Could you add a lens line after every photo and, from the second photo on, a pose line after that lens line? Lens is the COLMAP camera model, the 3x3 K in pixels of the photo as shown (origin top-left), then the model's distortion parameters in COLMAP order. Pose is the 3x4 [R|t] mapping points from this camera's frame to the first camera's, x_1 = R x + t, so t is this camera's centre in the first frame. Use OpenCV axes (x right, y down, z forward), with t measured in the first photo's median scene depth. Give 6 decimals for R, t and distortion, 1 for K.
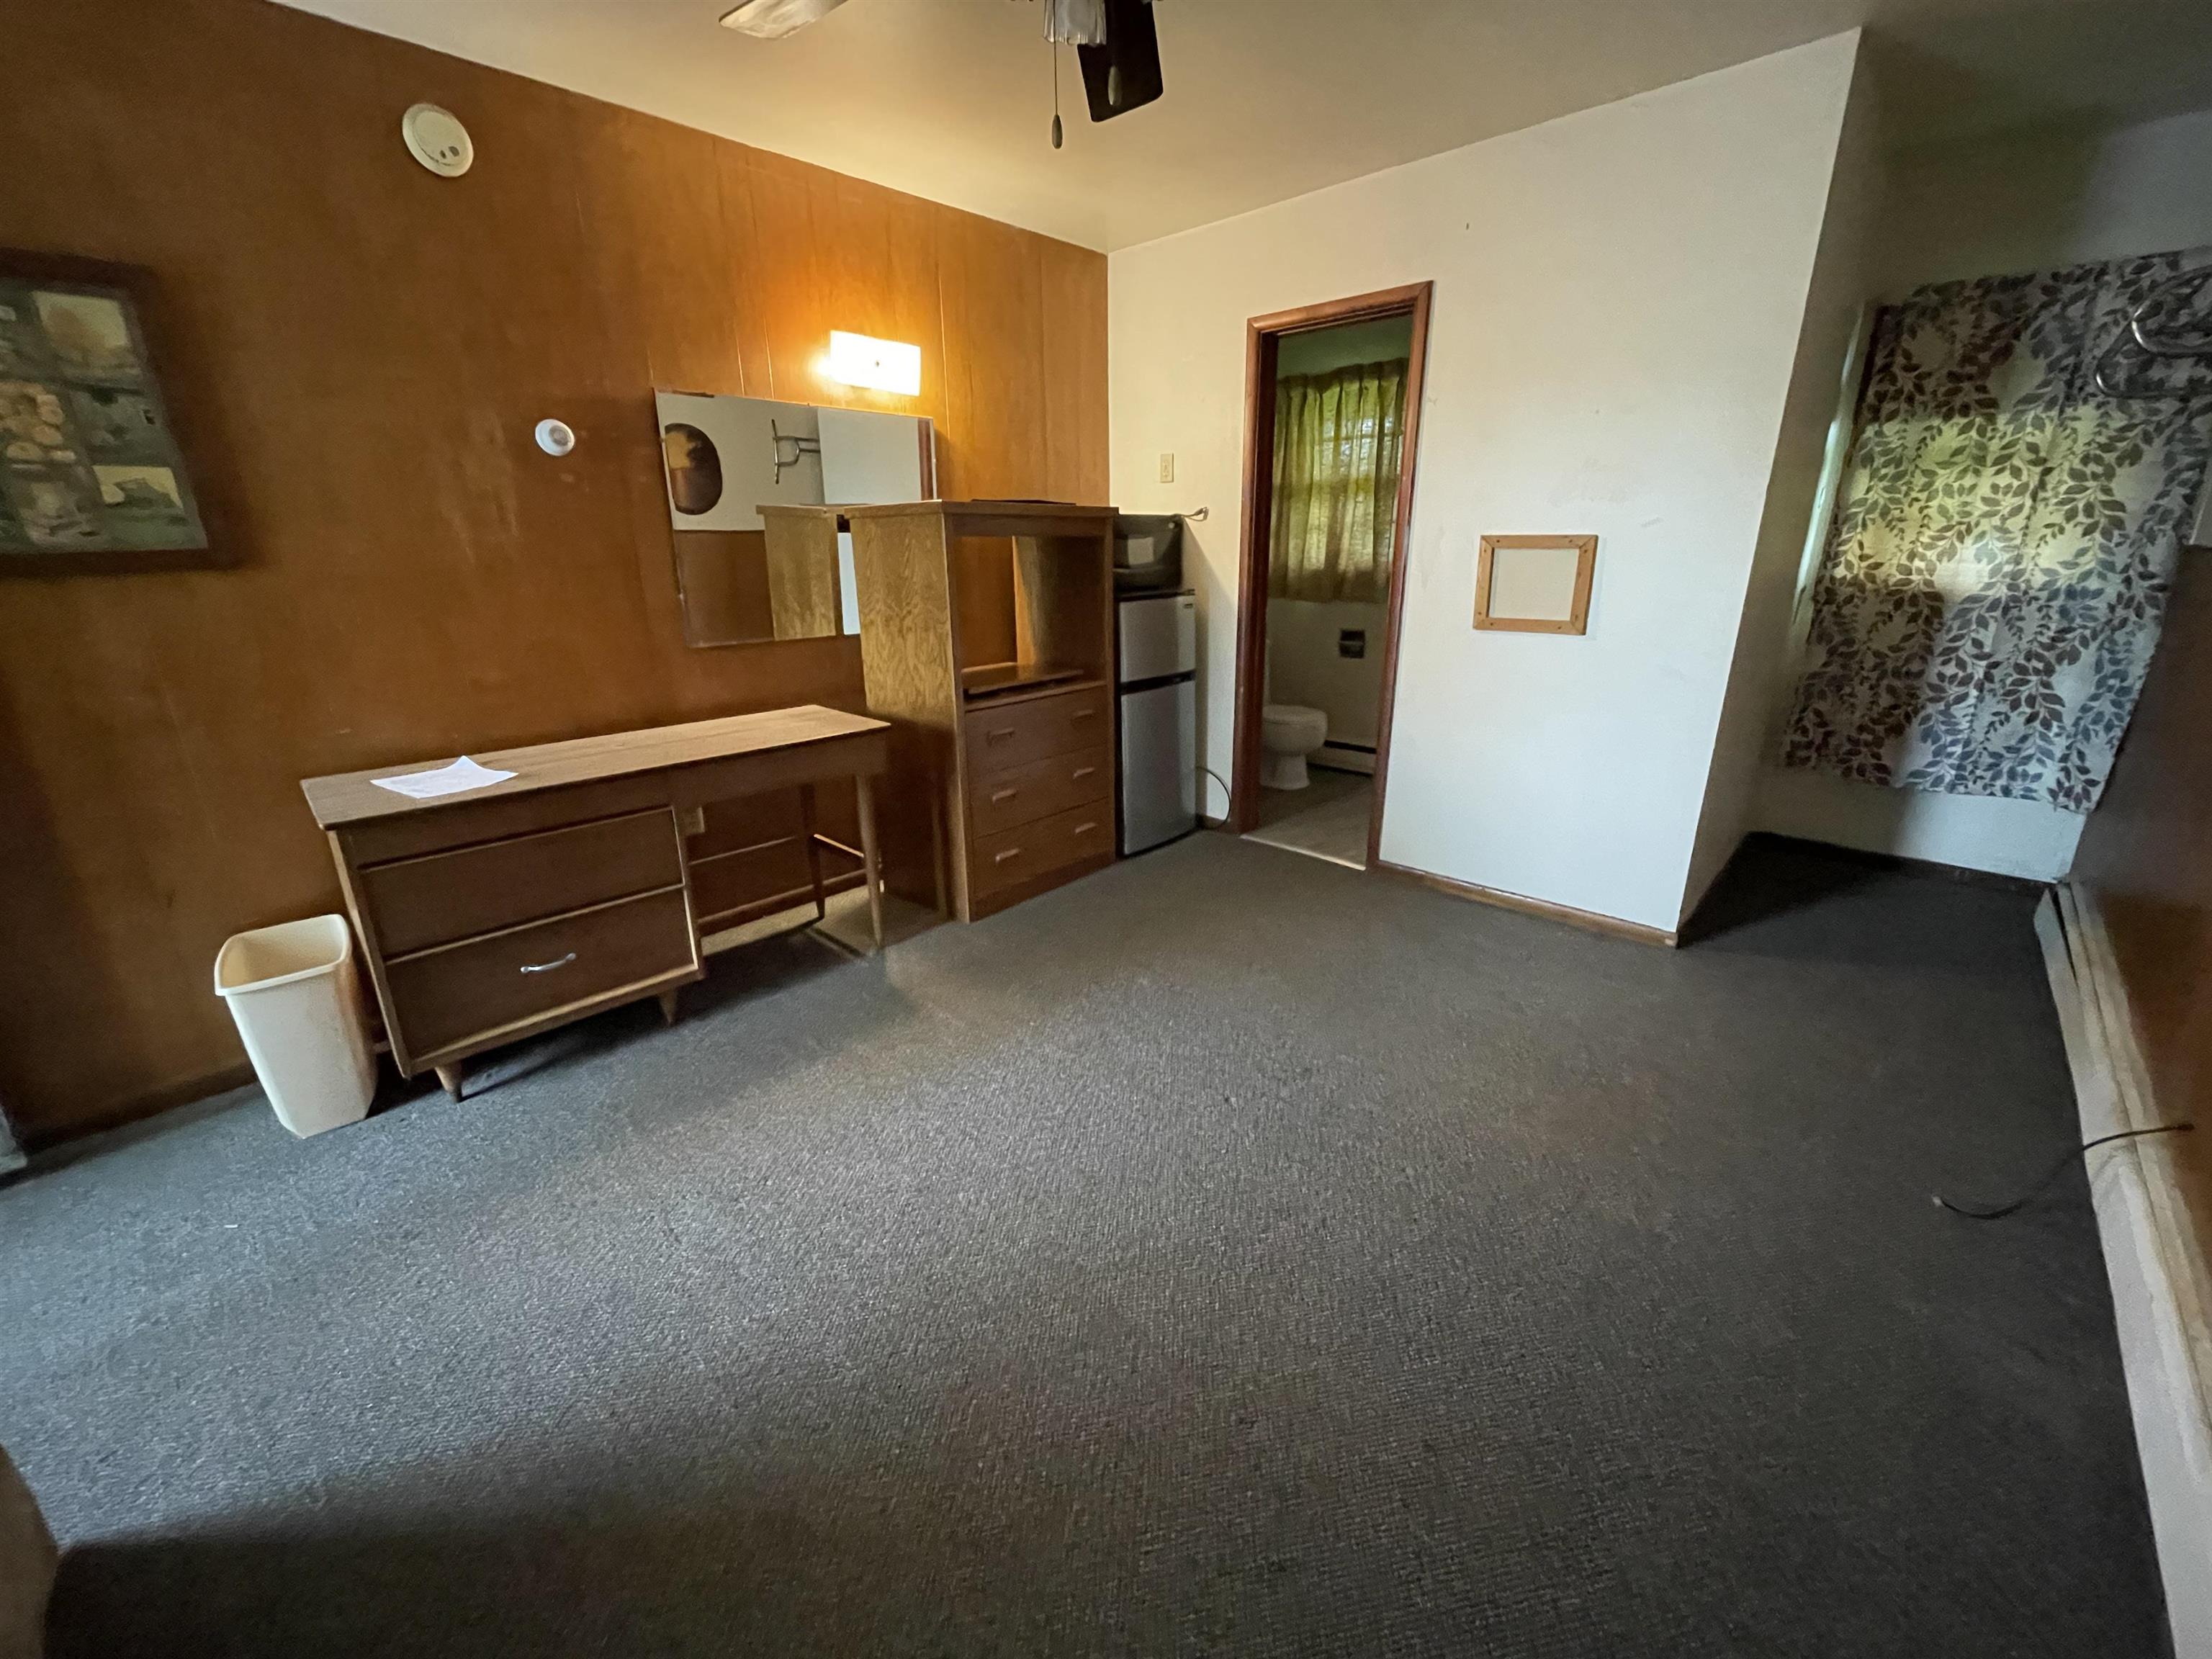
lens RADIAL K [[903.9, 0, 1106.0], [0, 903.9, 829.5], [0, 0, 1]] dist [0.012571, -0.000205]
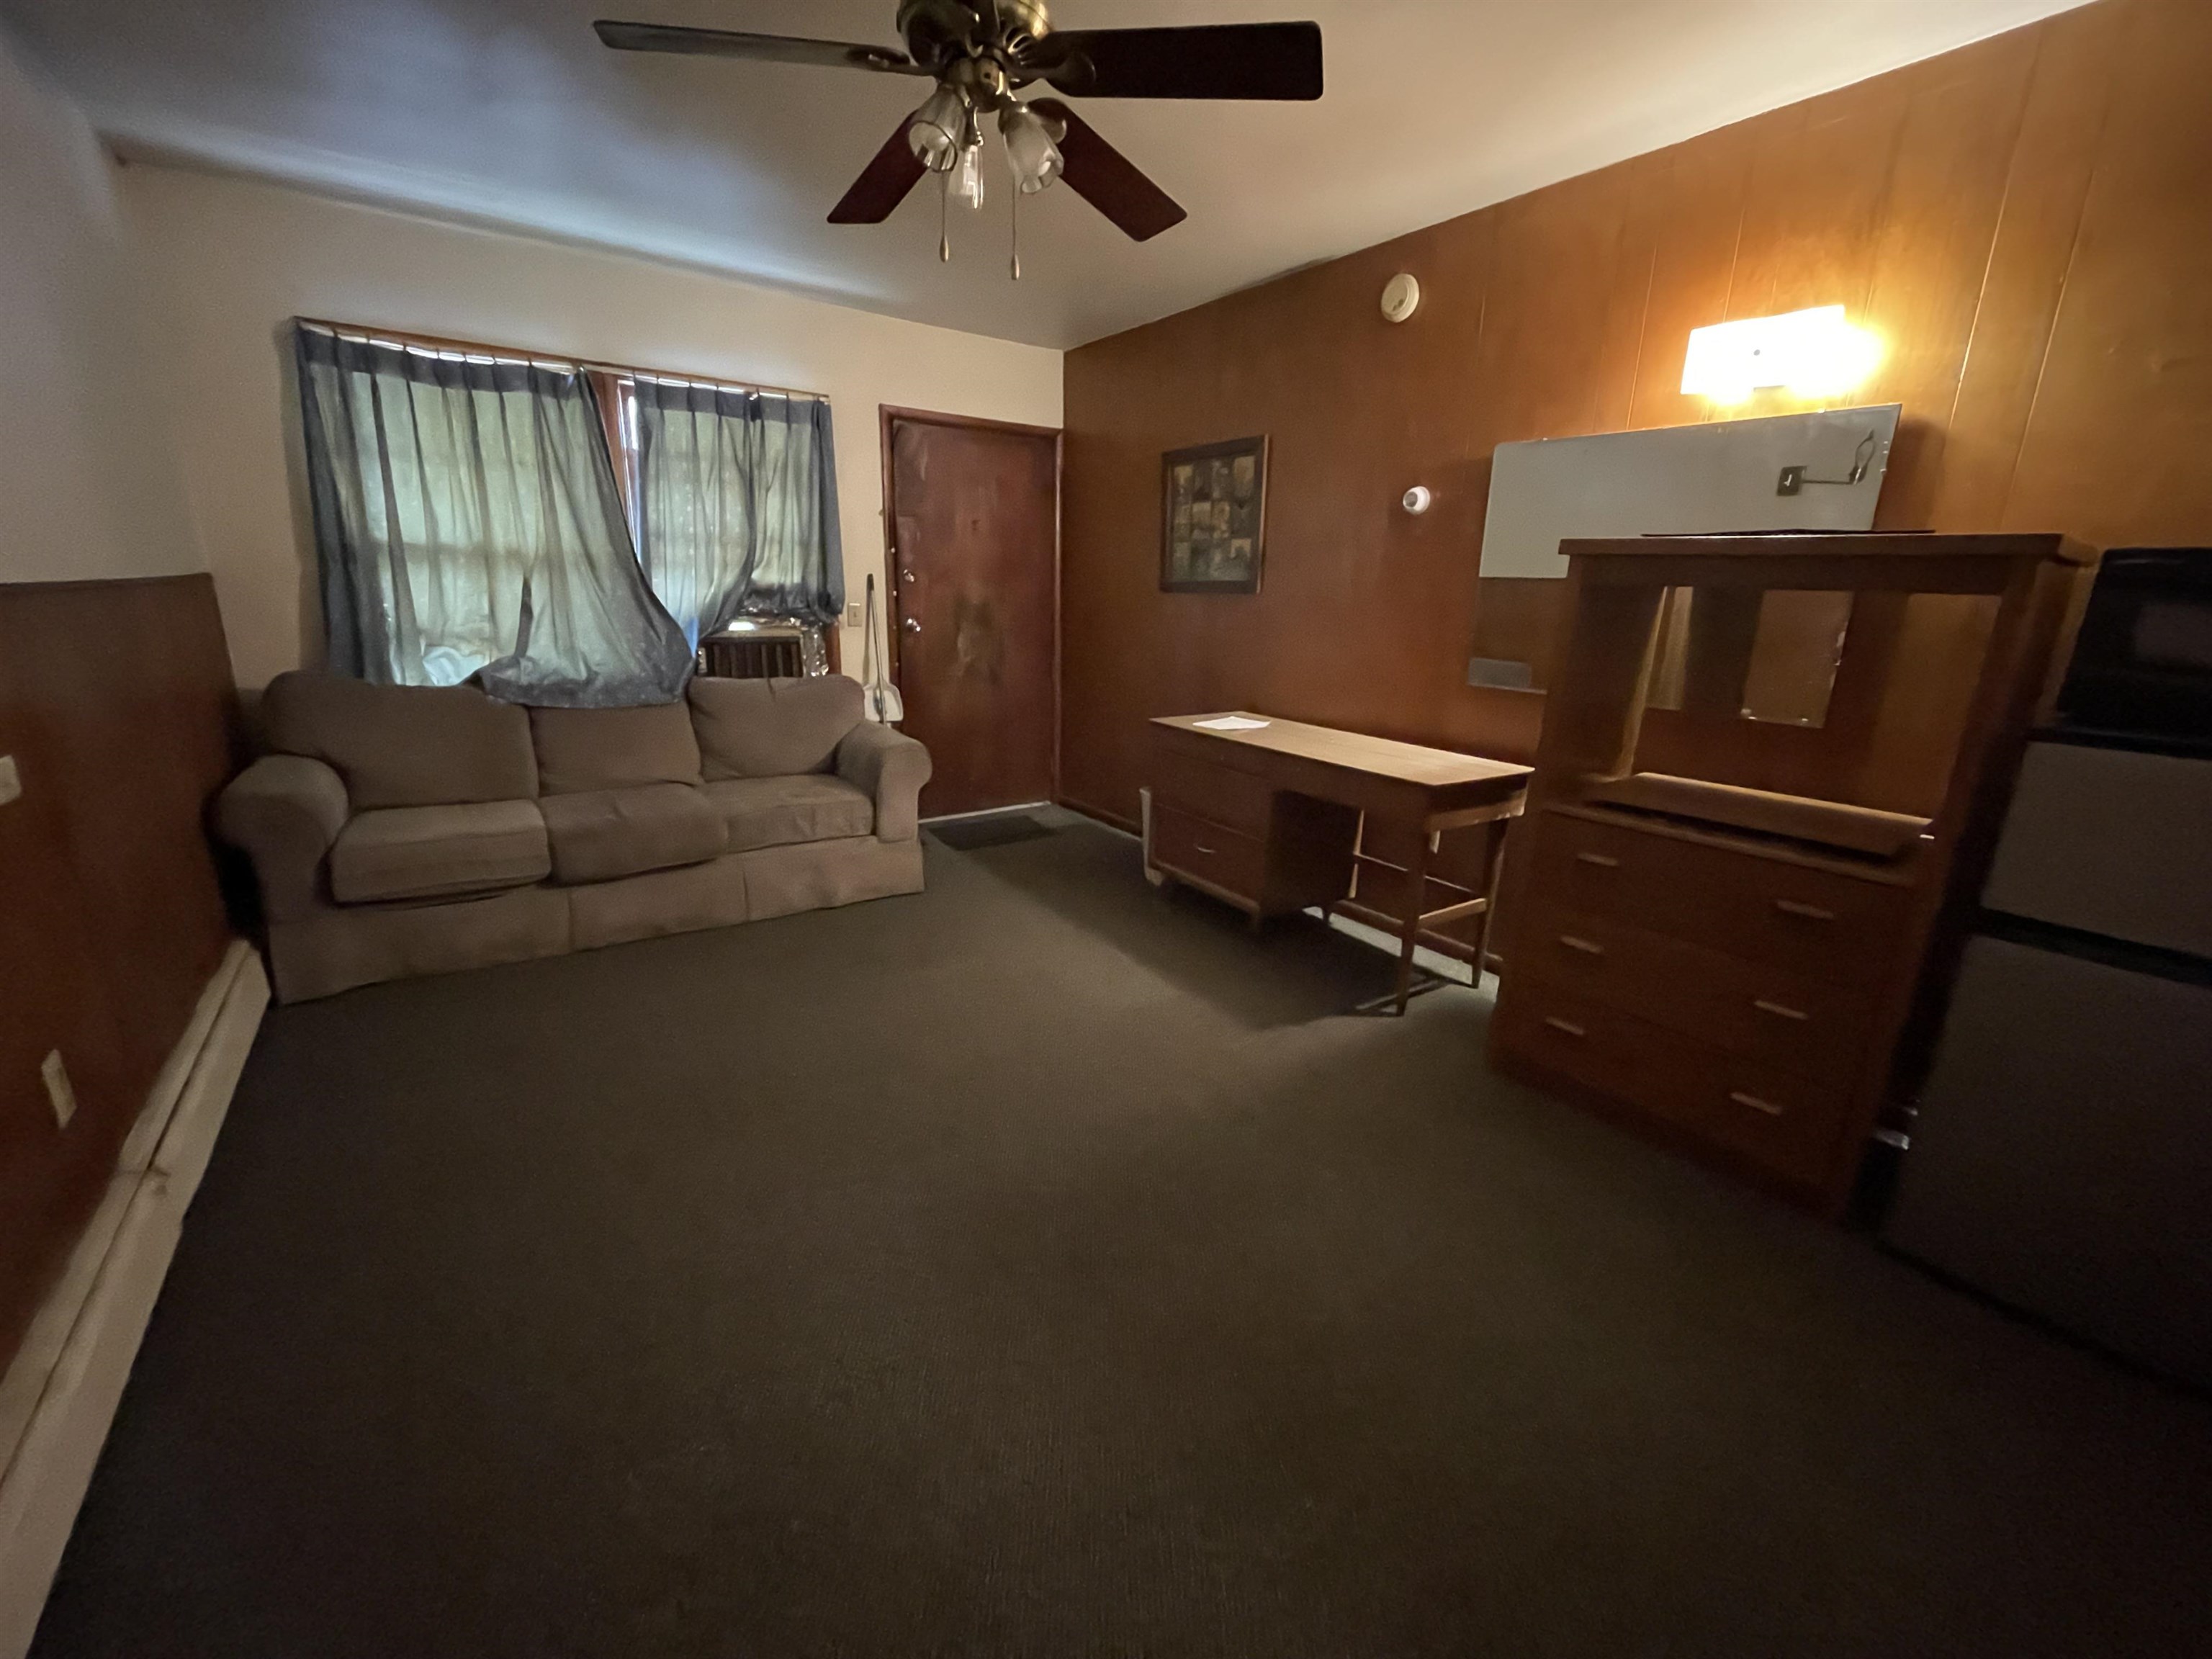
lens RADIAL K [[903.9, 0, 1106.0], [0, 903.9, 829.5], [0, 0, 1]] dist [0.012571, -0.000205]
pose [[-0.195837, 0.267666, -0.943400, 0.751582], [-0.332288, 0.887002, 0.320643, -0.278334], [0.922623, 0.376274, -0.084766, 0.855132]]
